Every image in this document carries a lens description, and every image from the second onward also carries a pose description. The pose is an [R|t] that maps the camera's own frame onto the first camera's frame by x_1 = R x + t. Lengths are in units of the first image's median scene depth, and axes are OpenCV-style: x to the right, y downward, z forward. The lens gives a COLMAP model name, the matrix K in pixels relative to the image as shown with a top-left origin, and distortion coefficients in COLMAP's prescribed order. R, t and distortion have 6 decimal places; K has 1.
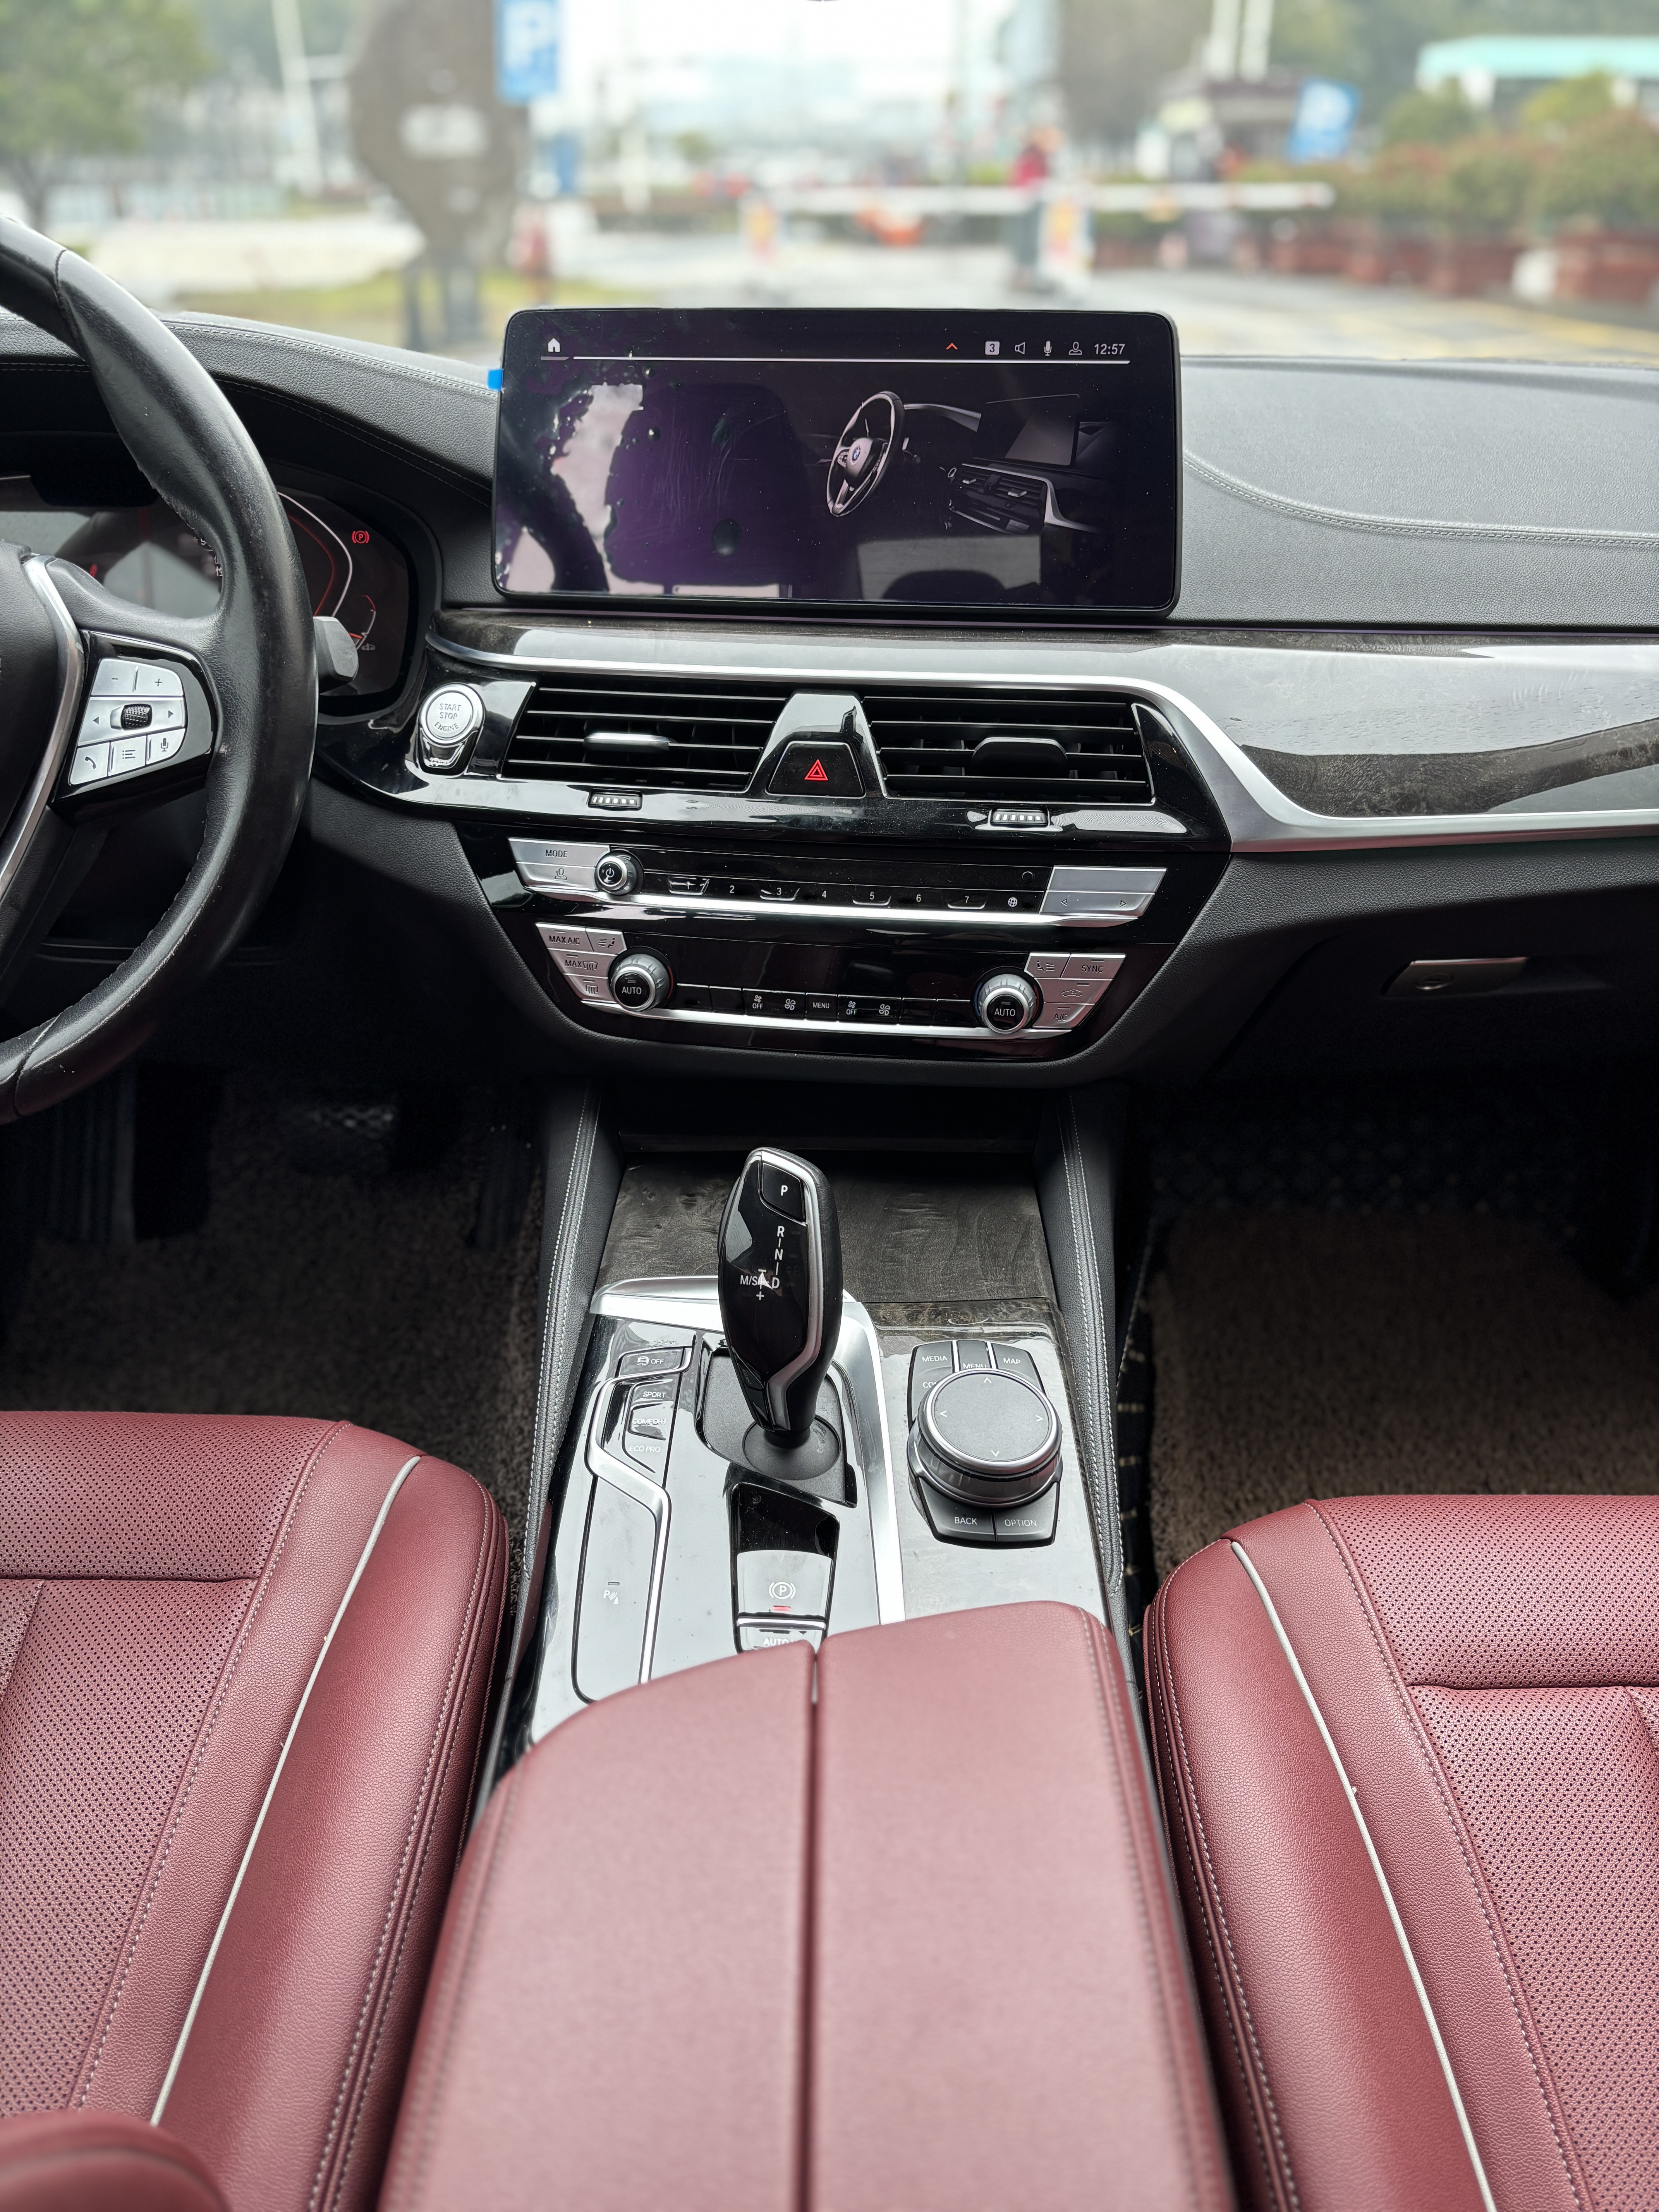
lens RADIAL K [[1645.7, 0, 824.3], [0, 1645.7, 1128.7], [0, 0, 1]] dist [0.034605, -0.042289]
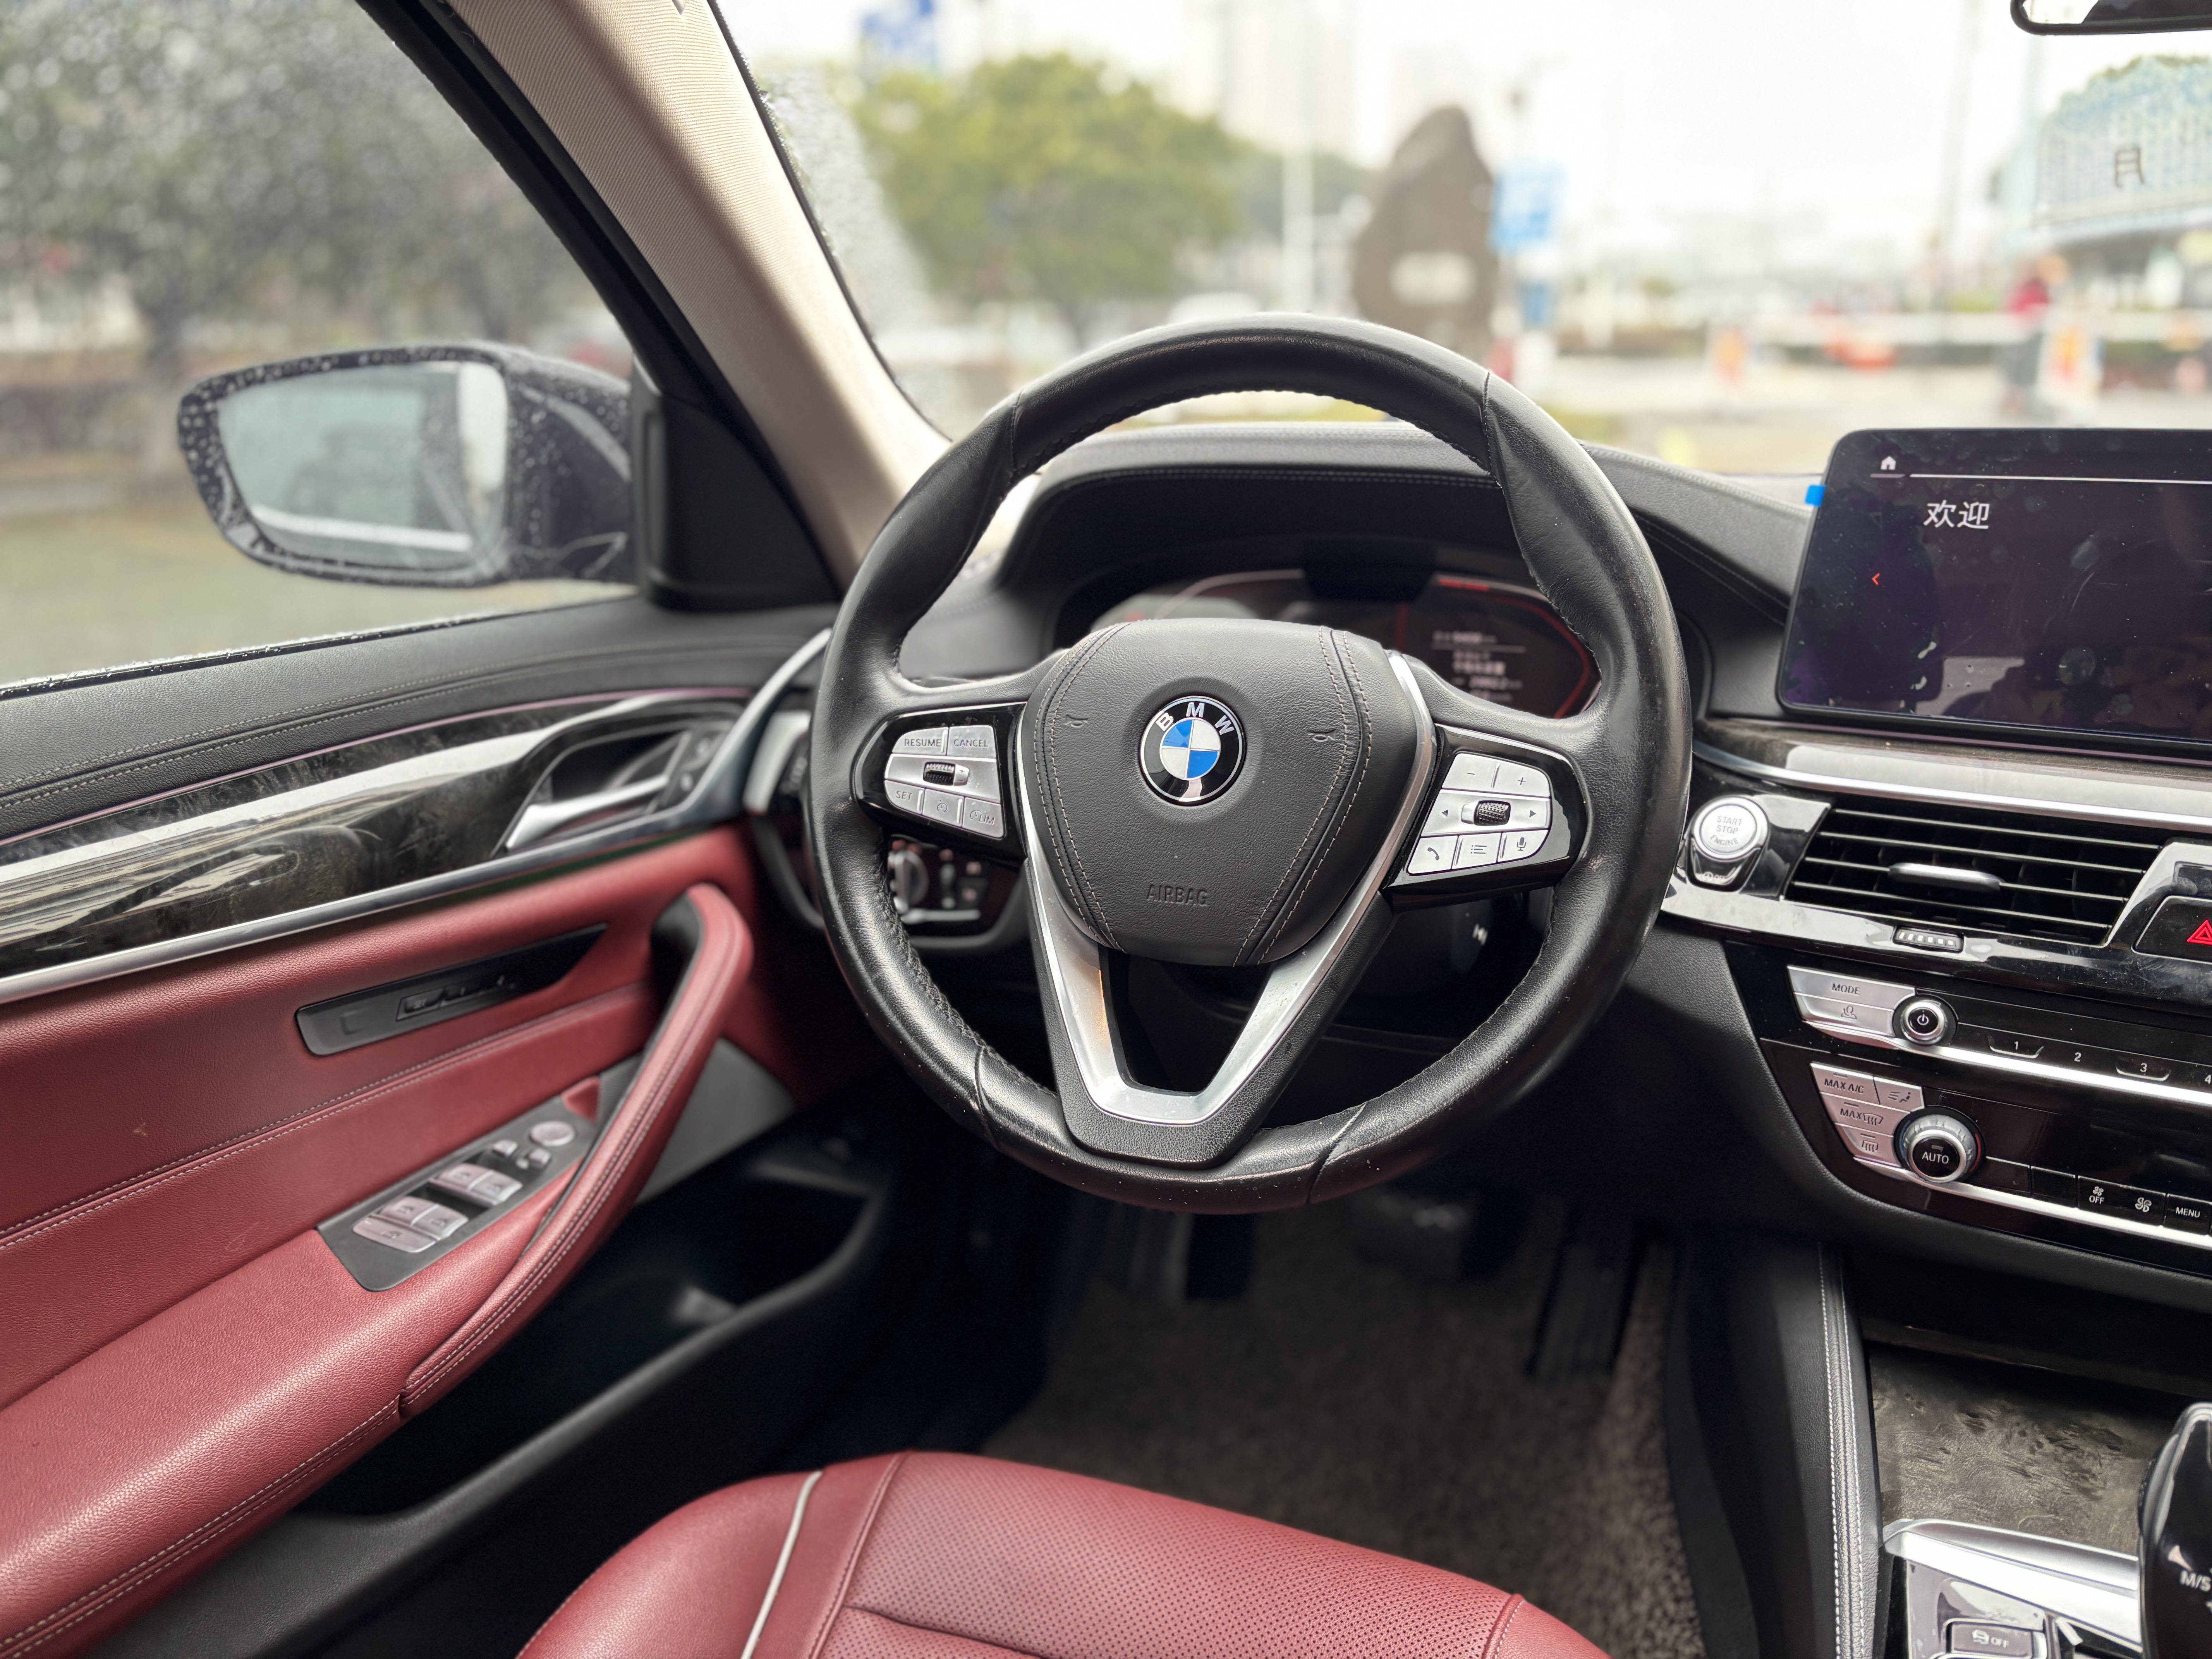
lens RADIAL K [[1645.7, 0, 1106.0], [0, 1645.7, 829.5], [0, 0, 1]] dist [0.034605, -0.042289]
pose [[0.935908, 0.092632, -0.339845, -0.245024], [-0.164456, 0.968104, -0.189022, -0.015420], [0.311496, 0.232796, 0.921290, 0.030350]]
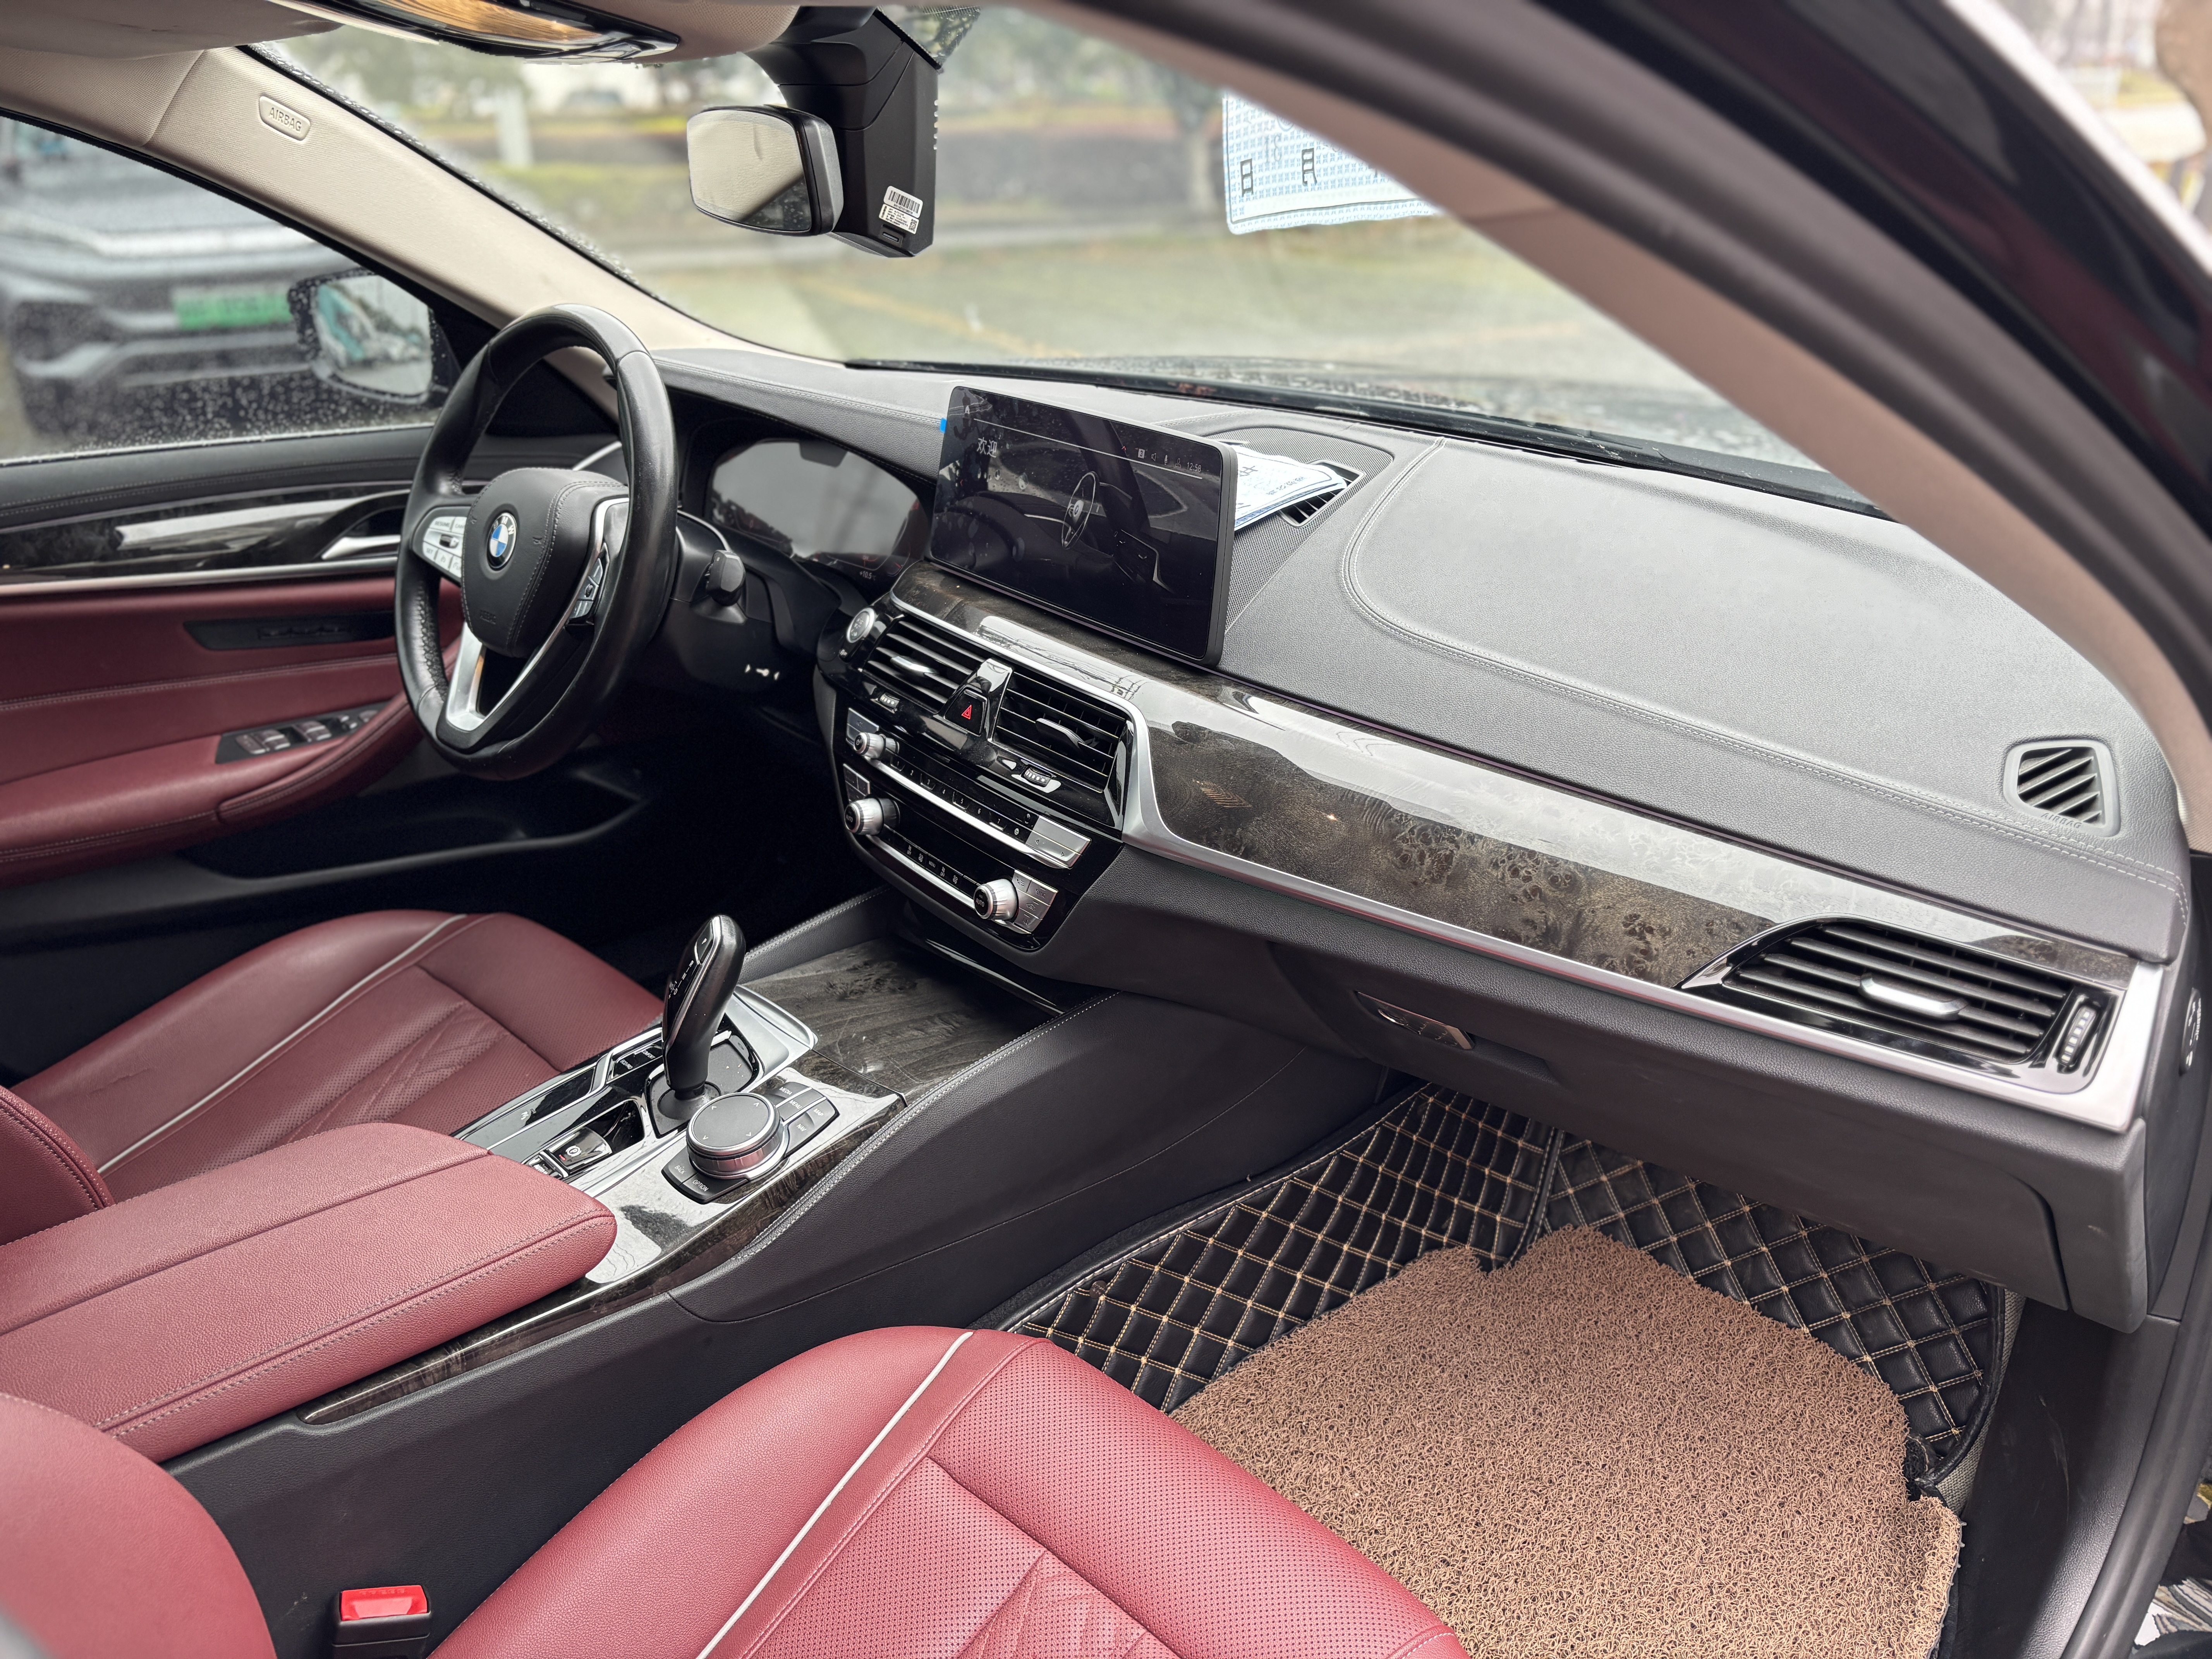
lens RADIAL K [[1645.7, 0, 1106.0], [0, 1645.7, 829.5], [0, 0, 1]] dist [0.034605, -0.042289]
pose [[0.716335, 0.278681, -0.639688, 1.038761], [-0.337596, 0.940754, 0.031795, -0.204775], [0.610650, 0.193180, 0.767977, -0.019881]]
